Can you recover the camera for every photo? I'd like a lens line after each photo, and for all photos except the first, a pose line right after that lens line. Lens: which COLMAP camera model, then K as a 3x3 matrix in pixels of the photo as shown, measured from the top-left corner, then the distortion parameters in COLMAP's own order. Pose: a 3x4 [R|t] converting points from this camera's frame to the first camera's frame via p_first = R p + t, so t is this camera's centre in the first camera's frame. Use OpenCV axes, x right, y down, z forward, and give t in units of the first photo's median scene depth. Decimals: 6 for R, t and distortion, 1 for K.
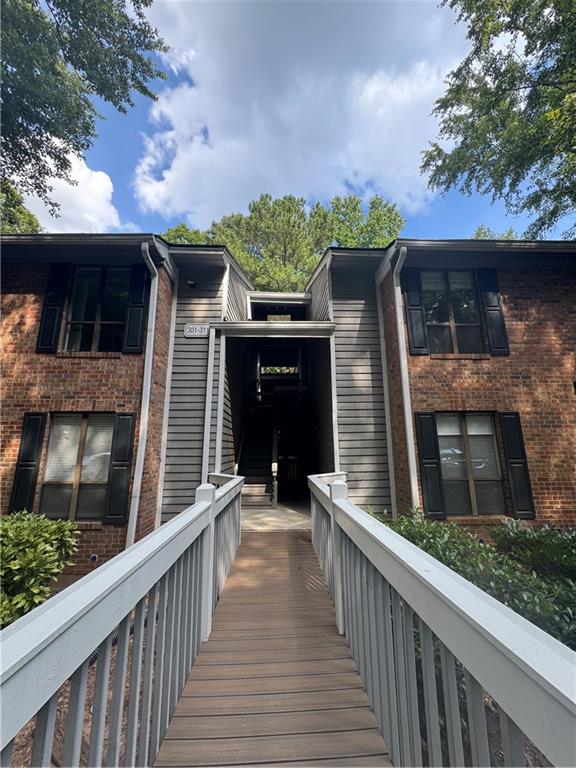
lens RADIAL K [[309.2, 0, 288.1], [0, 309.2, 385.3], [0, 0, 1]] dist [0.000156, -0.000120]
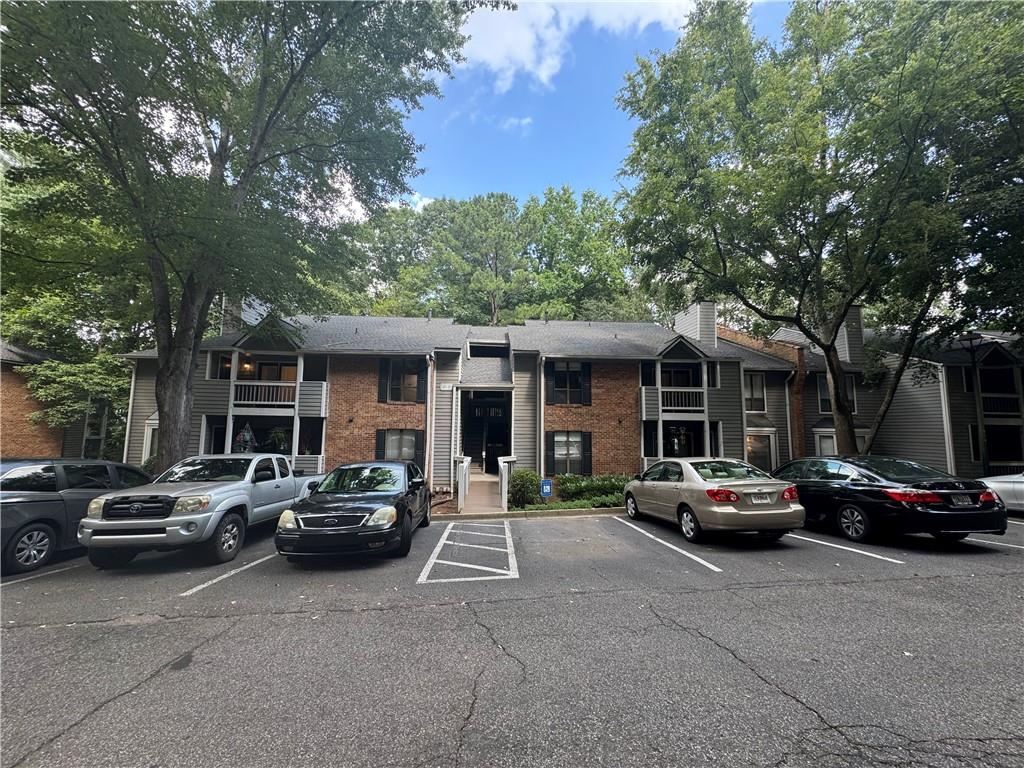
lens RADIAL K [[412.3, 0, 512.9], [0, 412.3, 384.5], [0, 0, 1]] dist [0.000156, -0.000120]
pose [[0.999476, 0.020313, 0.025190, 0.079495], [-0.022860, 0.994174, 0.105336, -0.541276], [-0.022904, -0.105857, 0.994118, -1.886647]]
